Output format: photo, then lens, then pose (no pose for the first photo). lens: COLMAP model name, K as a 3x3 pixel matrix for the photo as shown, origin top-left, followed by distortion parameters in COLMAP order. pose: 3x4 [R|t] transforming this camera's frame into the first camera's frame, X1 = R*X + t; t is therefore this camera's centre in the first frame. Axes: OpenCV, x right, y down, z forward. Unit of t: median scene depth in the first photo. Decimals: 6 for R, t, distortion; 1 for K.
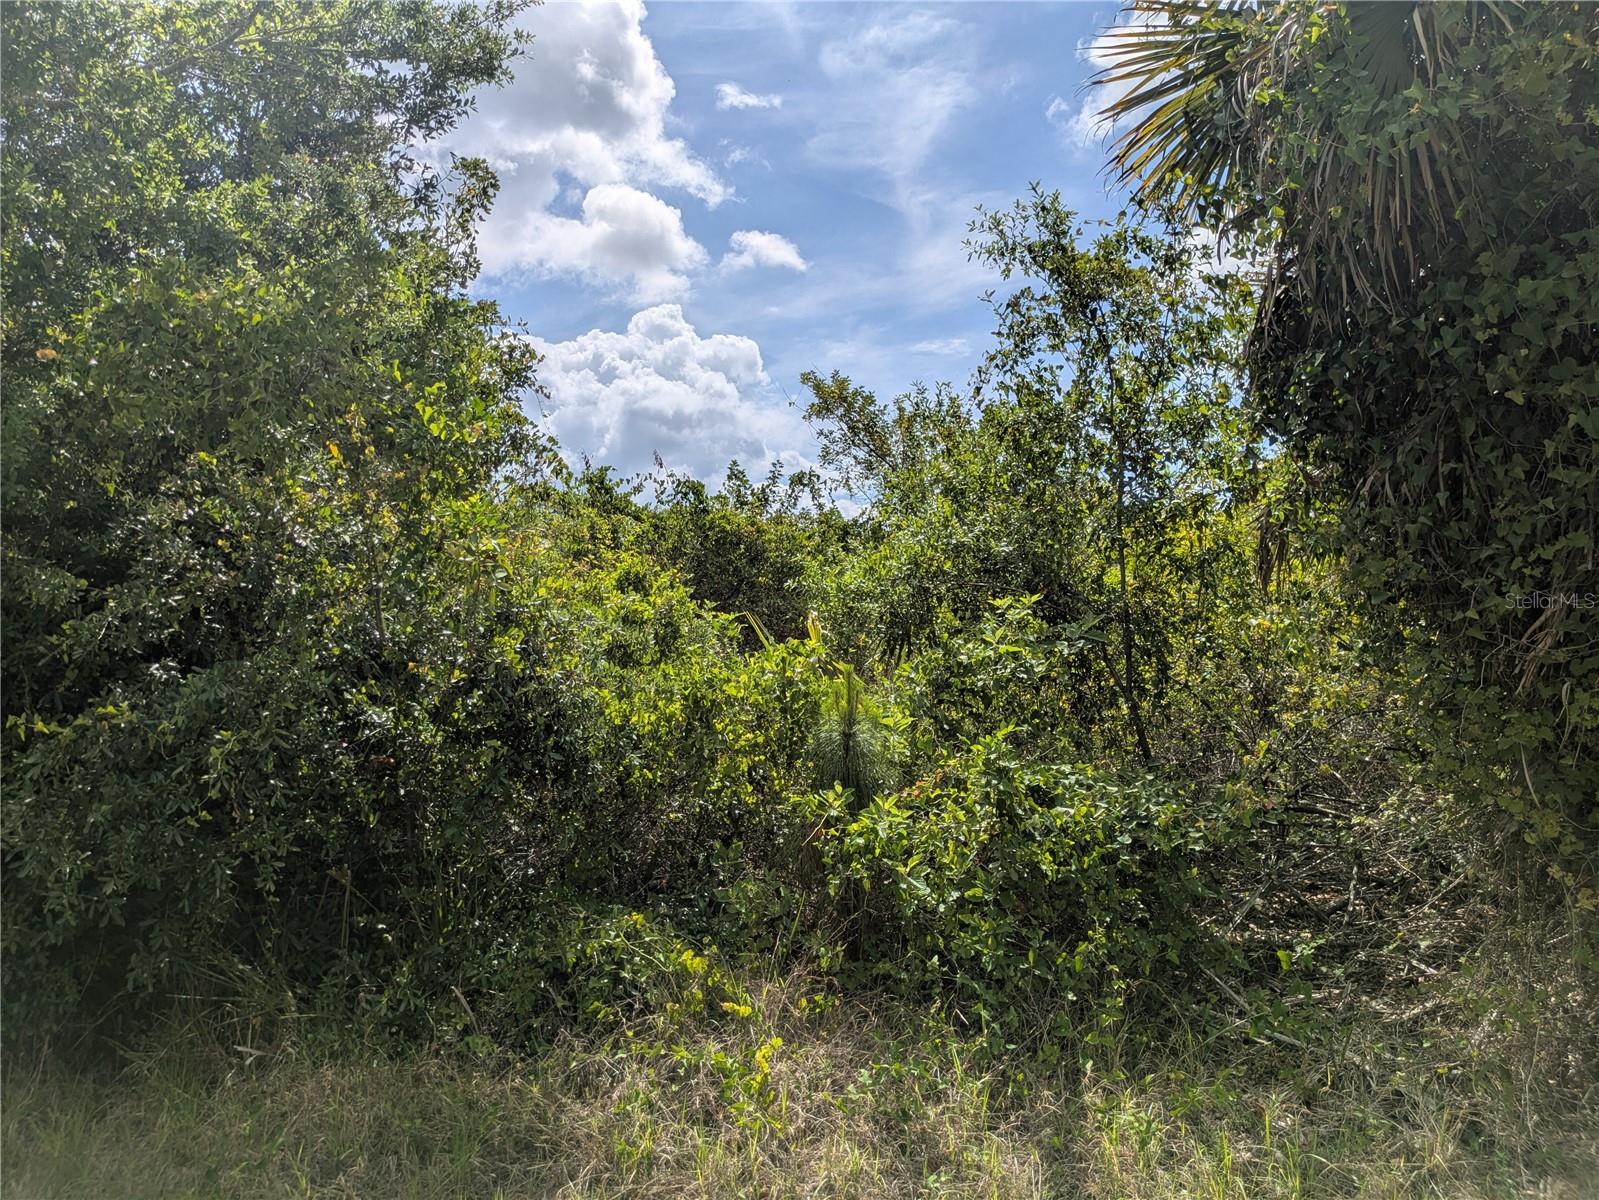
lens RADIAL K [[1159.6, 0, 777.1], [0, 1159.6, 590.5], [0, 0, 1]] dist [0.052221, -0.054409]
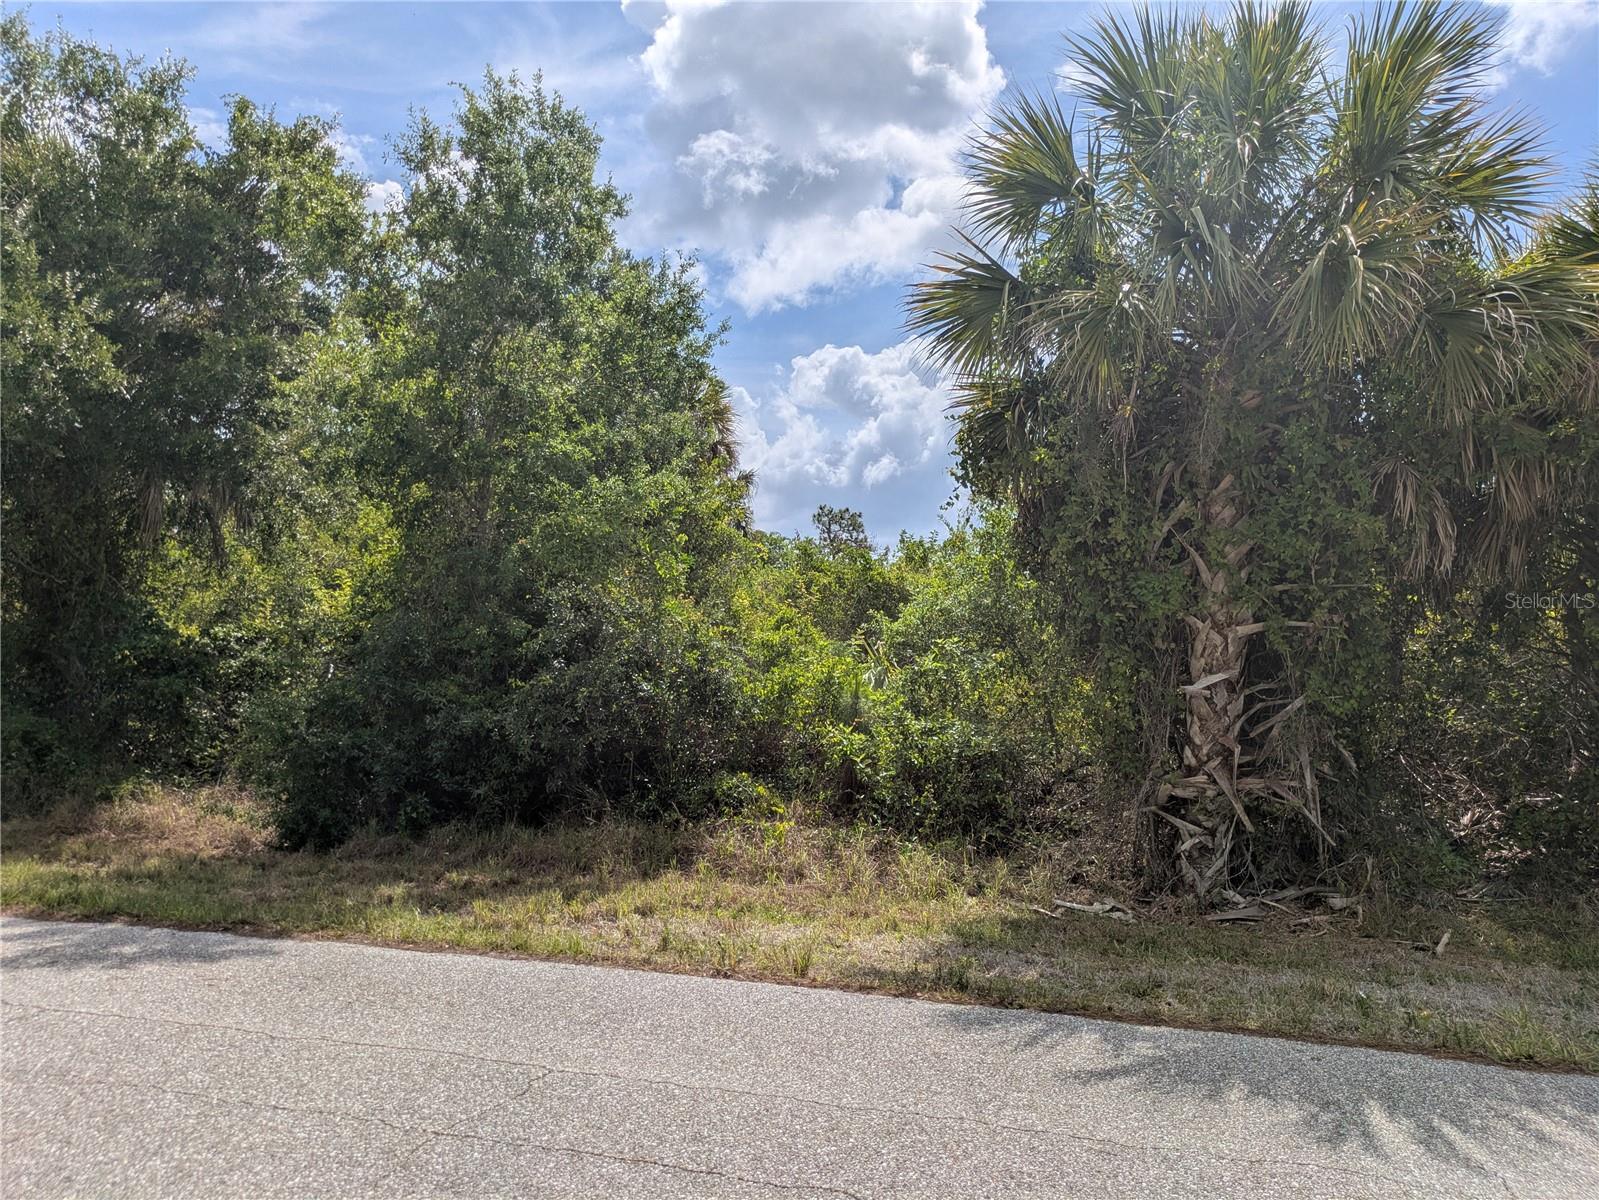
lens RADIAL K [[1154.7, 0, 781.8], [0, 1154.7, 616.6], [0, 0, 1]] dist [0.045009, -0.046495]
pose [[0.964837, 0.016304, -0.262341, 0.511083], [-0.012286, 0.999781, 0.016948, -0.070125], [0.262560, -0.013129, 0.964826, -1.114582]]
